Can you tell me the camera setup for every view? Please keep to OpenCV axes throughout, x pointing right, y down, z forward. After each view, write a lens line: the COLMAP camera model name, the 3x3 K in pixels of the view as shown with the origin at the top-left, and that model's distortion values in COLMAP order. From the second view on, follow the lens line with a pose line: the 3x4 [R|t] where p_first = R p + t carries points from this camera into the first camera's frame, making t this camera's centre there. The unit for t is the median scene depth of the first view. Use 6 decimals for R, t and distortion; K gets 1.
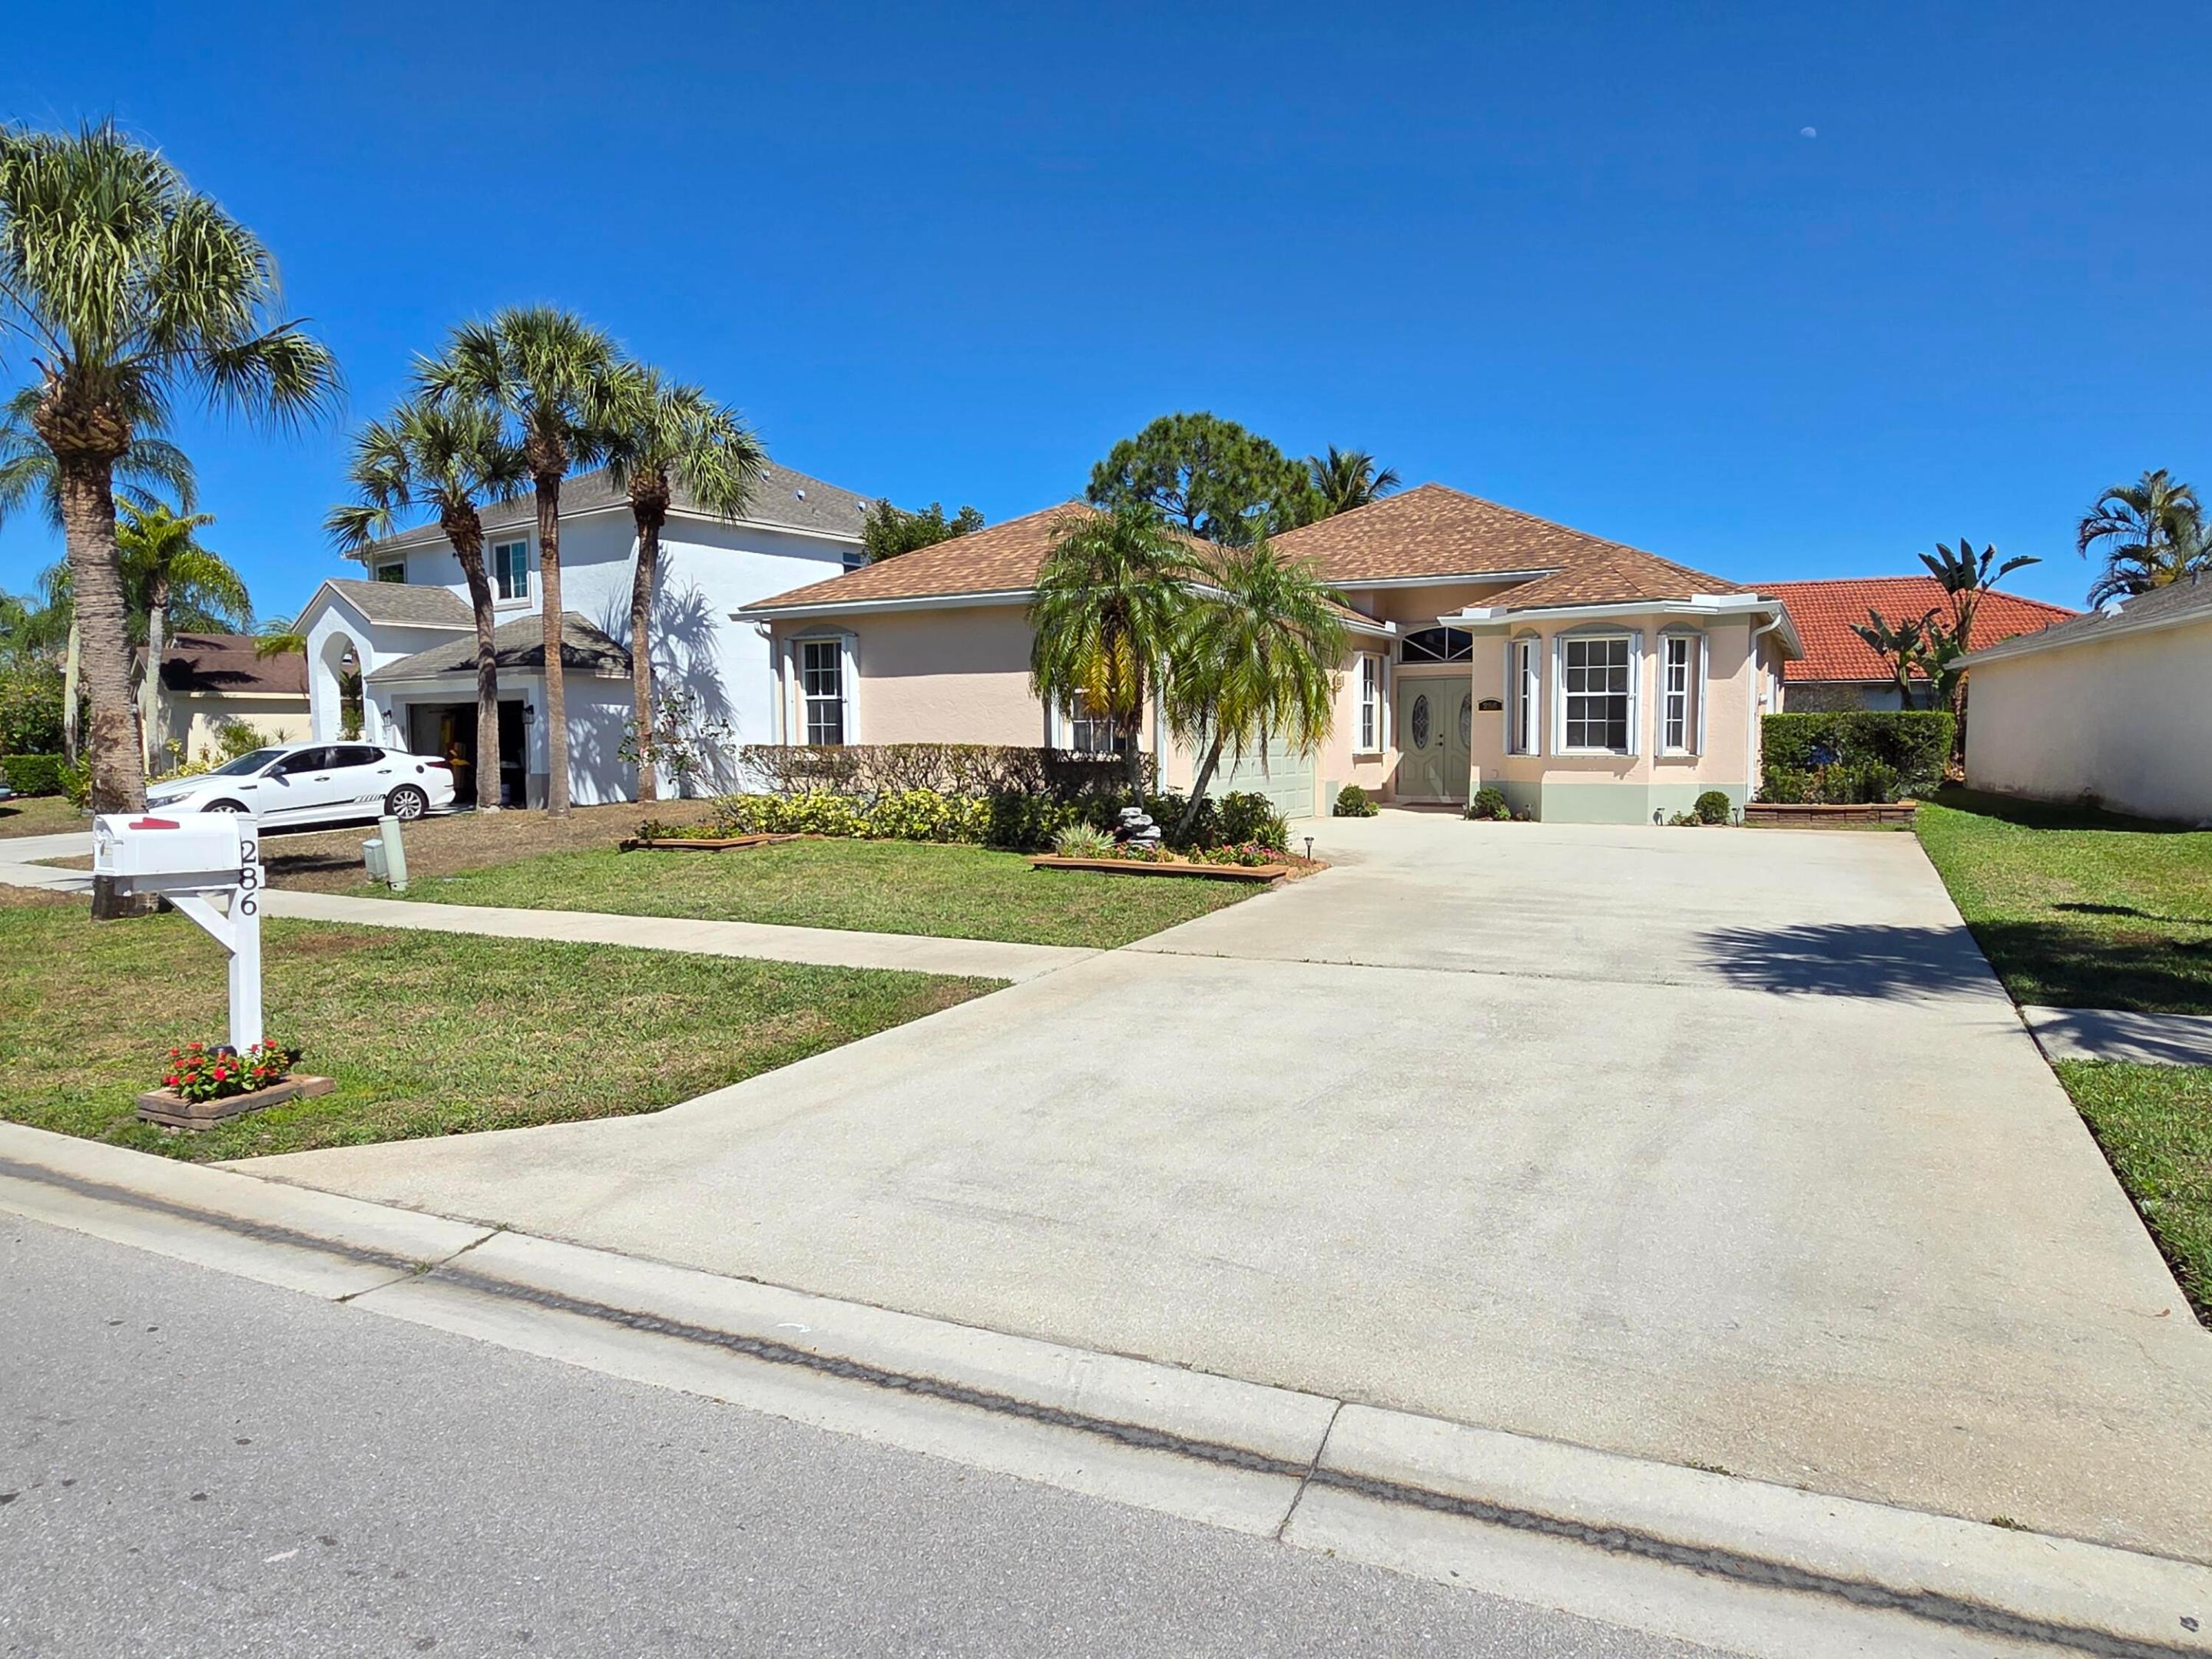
lens RADIAL K [[1333.8, 0, 1095.7], [0, 1333.8, 826.3], [0, 0, 1]] dist [0.001083, -0.000822]
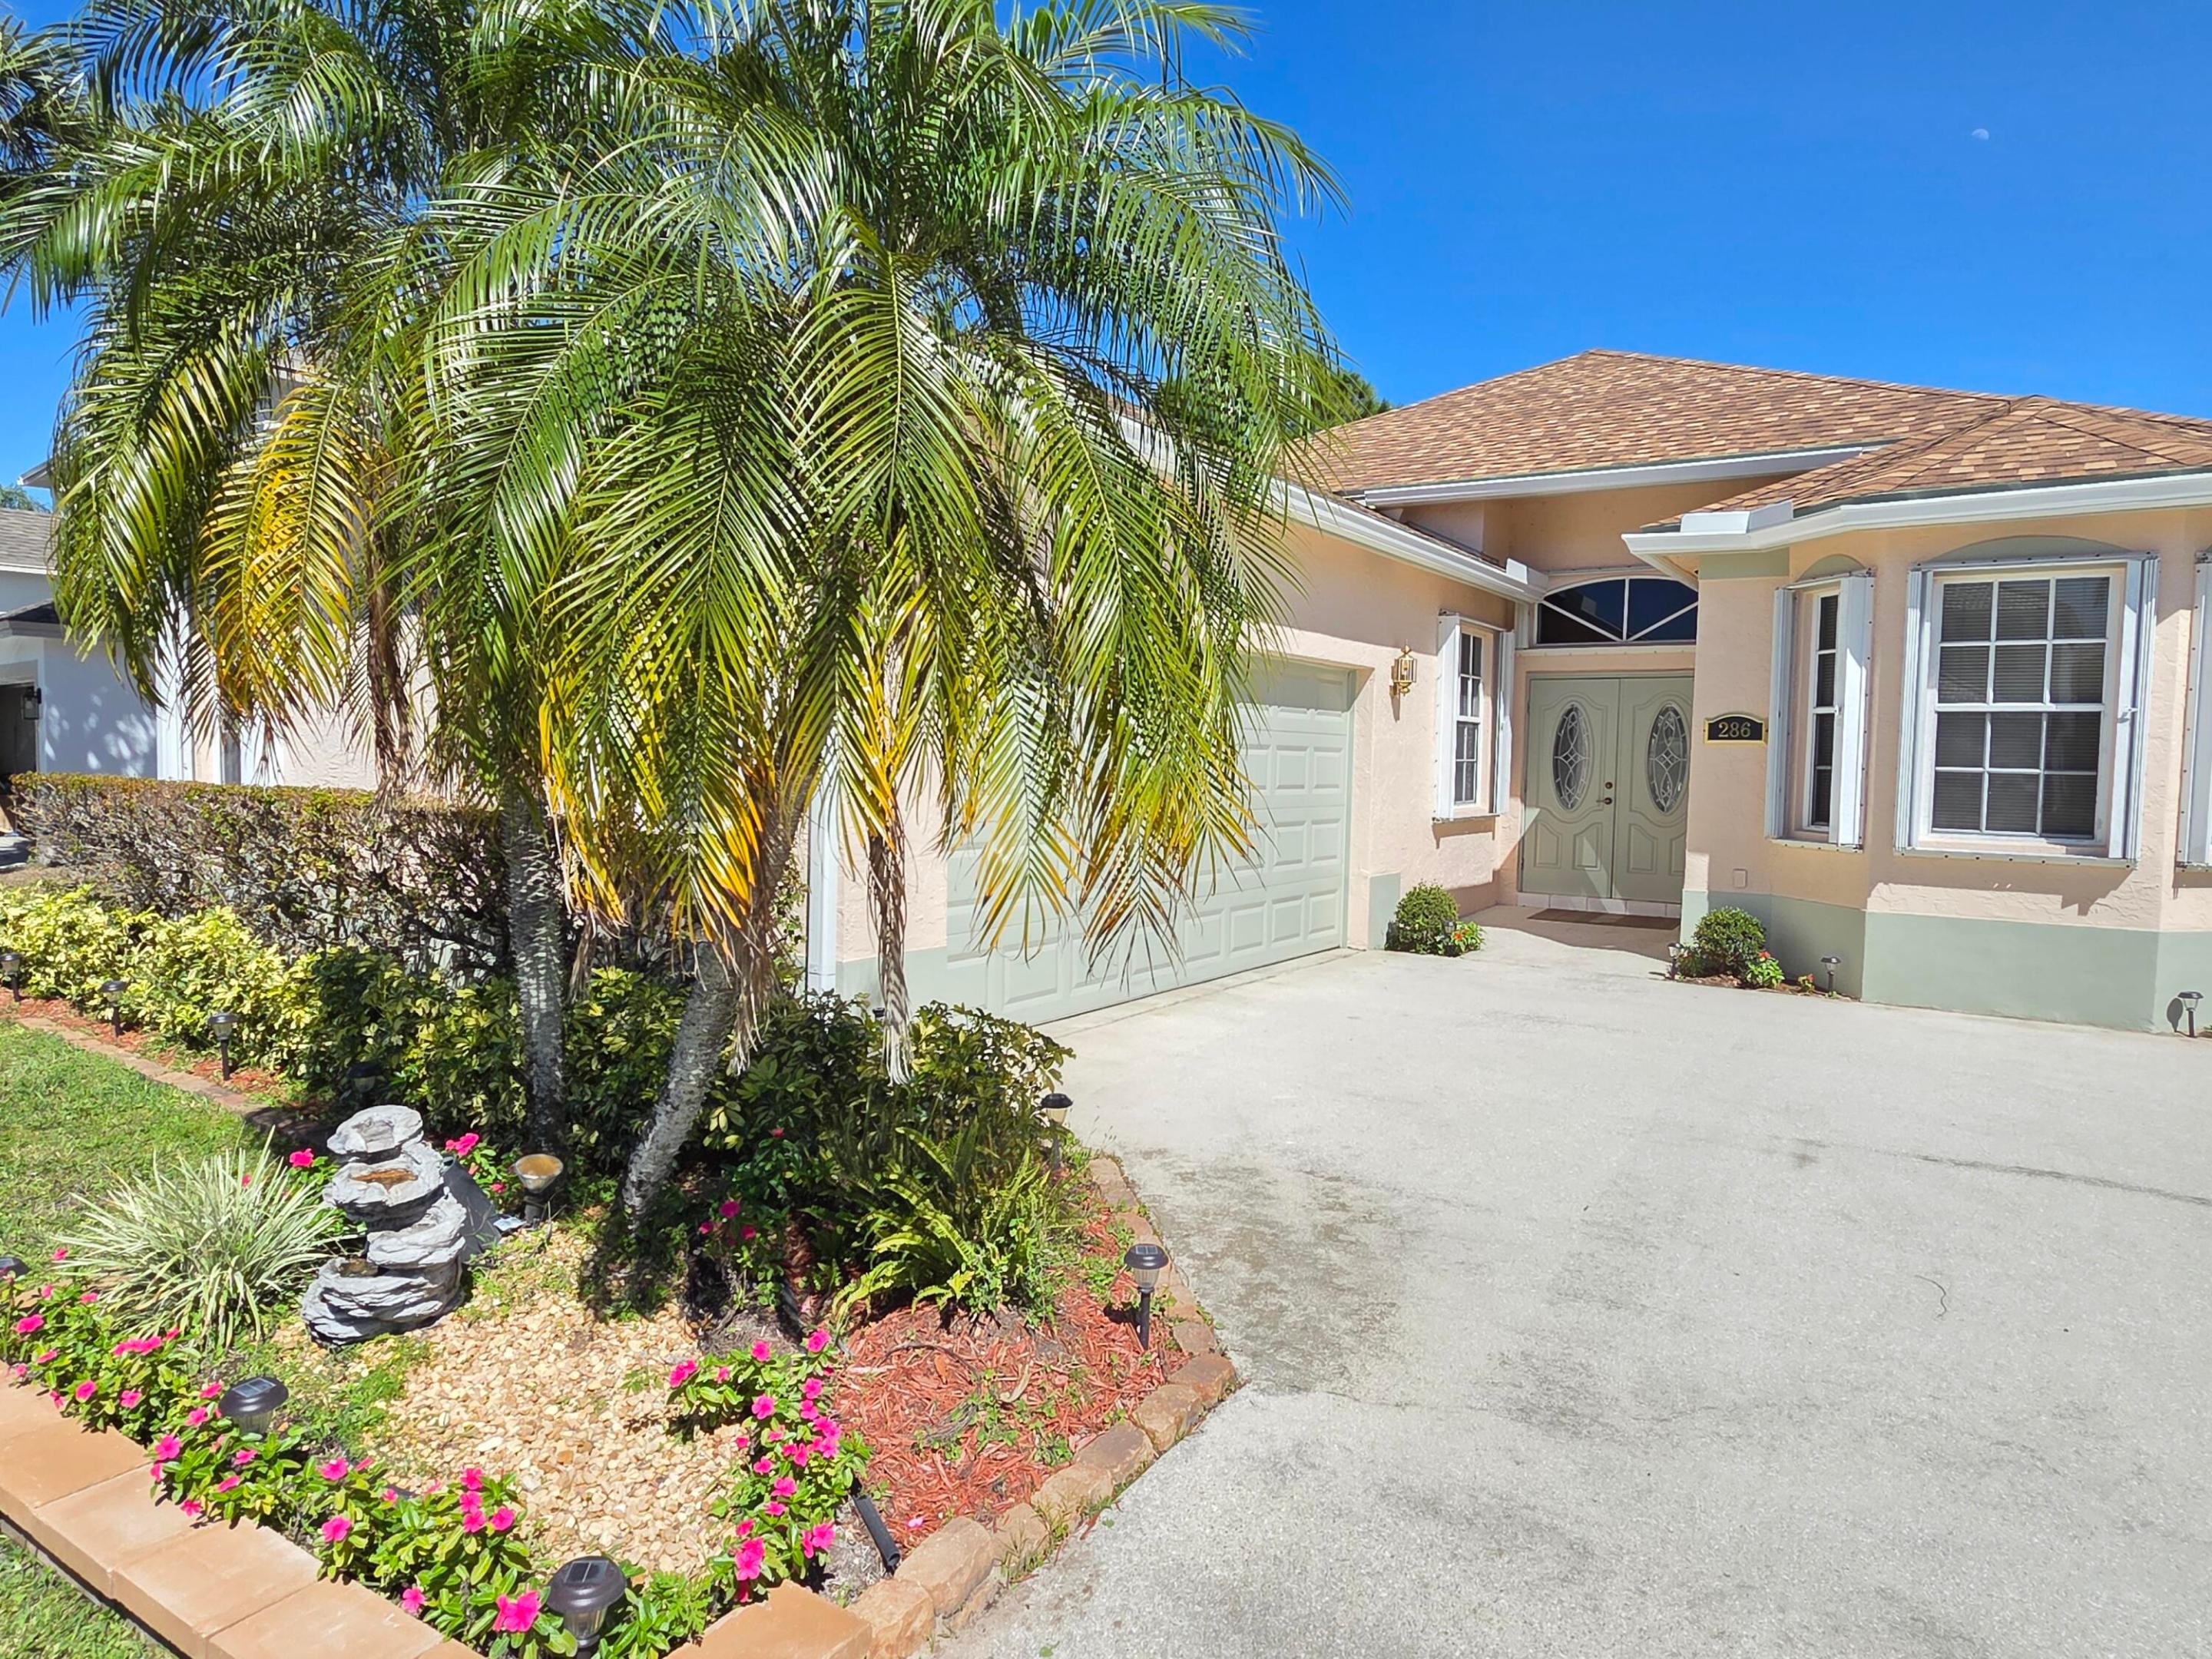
lens RADIAL K [[1320.6, 0, 1092.0], [0, 1320.6, 827.1], [0, 0, 1]] dist [-0.000295, -0.001858]
pose [[0.995547, 0.031825, -0.088734, 0.124819], [-0.032838, 0.999411, -0.009984, -0.048055], [0.088364, 0.012853, 0.996005, 0.563788]]
